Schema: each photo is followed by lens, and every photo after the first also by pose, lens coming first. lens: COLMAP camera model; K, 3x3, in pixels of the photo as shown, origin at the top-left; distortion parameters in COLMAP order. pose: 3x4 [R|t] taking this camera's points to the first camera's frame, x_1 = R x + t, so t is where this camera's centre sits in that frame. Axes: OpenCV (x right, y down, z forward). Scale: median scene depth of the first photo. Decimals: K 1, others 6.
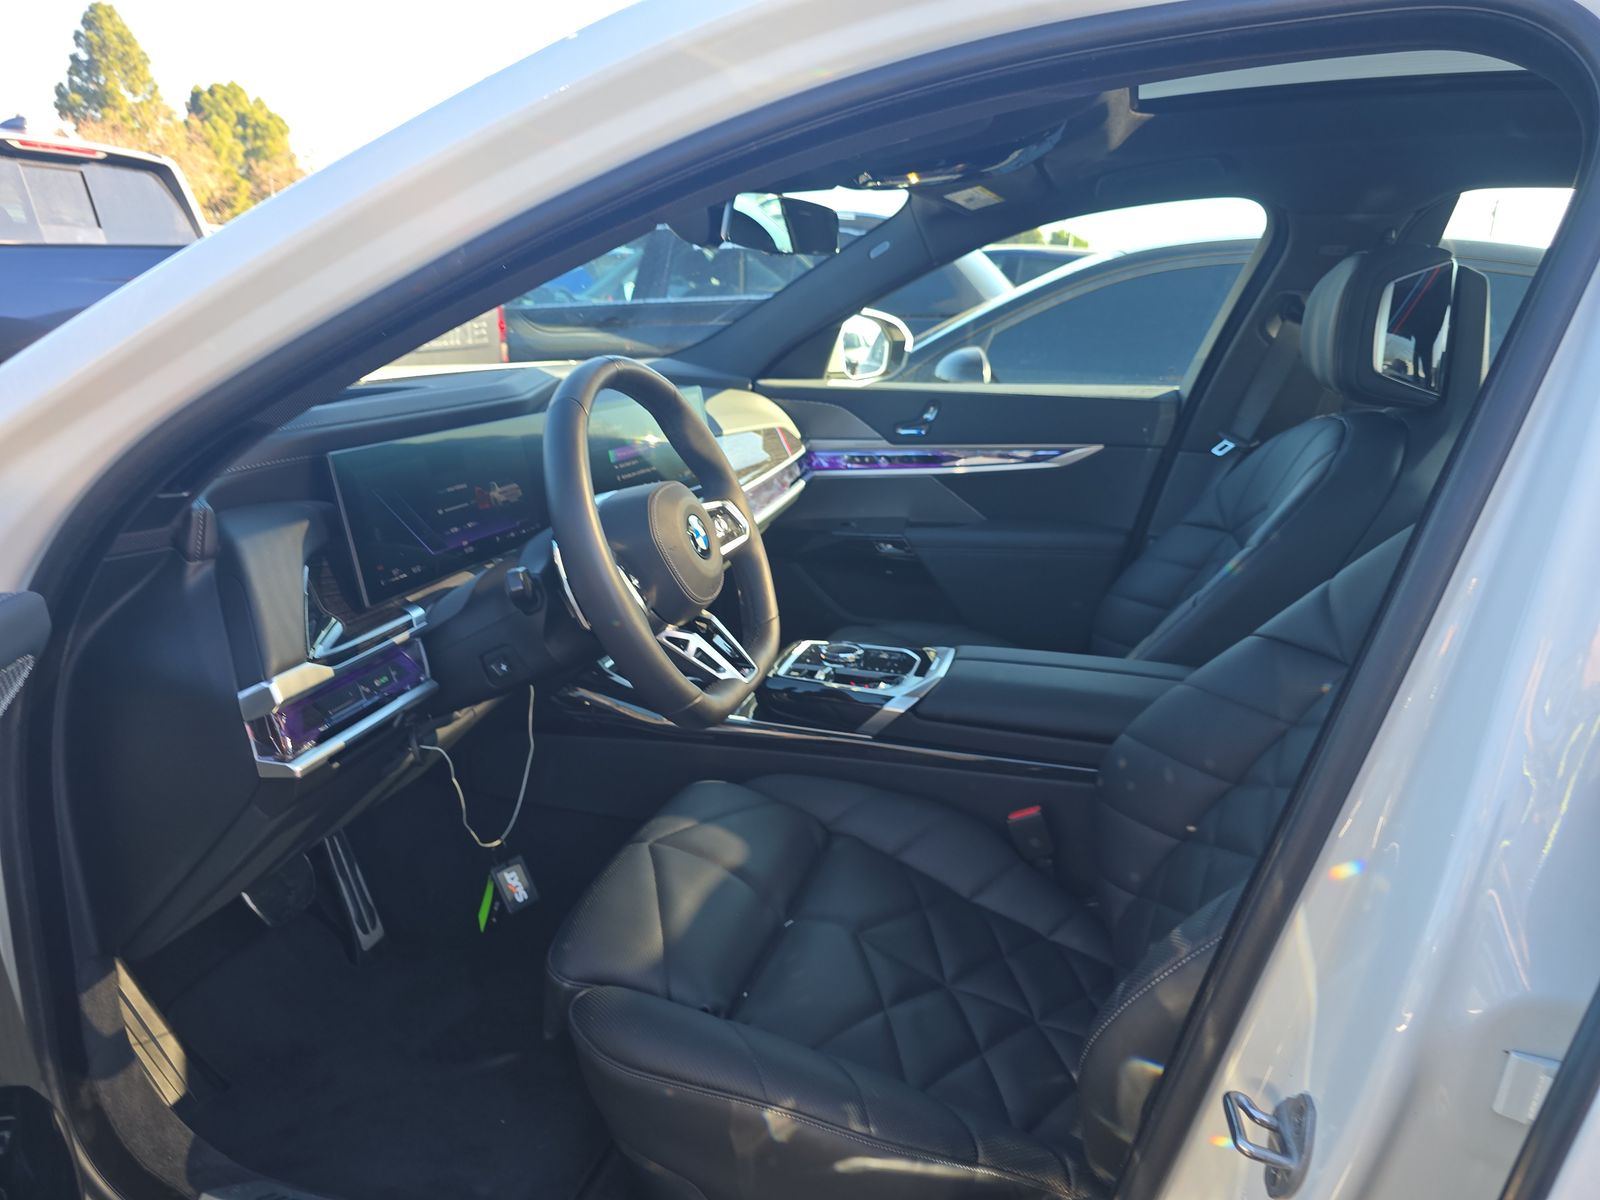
lens RADIAL K [[1058.7, 0, 795.5], [0, 1058.7, 607.7], [0, 0, 1]] dist [0.031493, -0.027360]
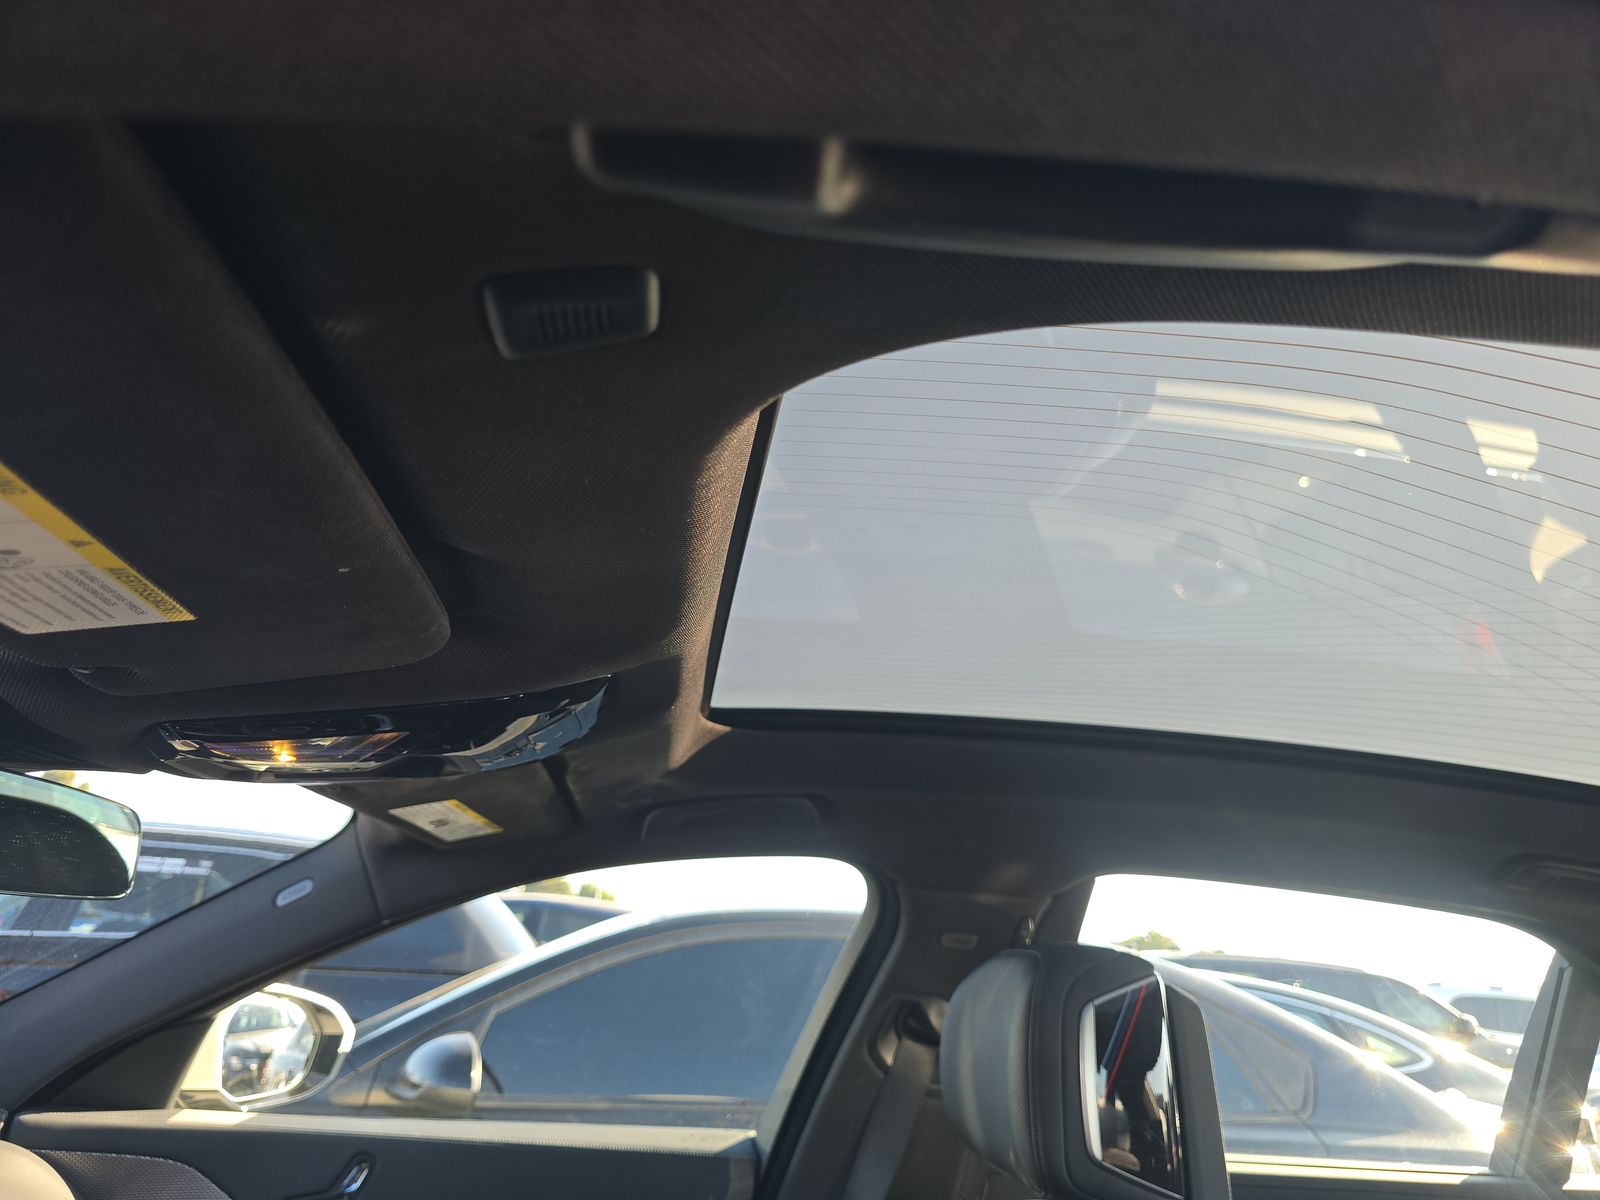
lens RADIAL K [[1058.7, 0, 797.1], [0, 1058.7, 593.2], [0, 0, 1]] dist [0.031493, -0.027360]
pose [[0.911858, 0.177034, 0.370369, 0.073187], [0.065093, 0.828456, -0.556259, -0.103896], [-0.405311, 0.531338, 0.743911, 0.290428]]
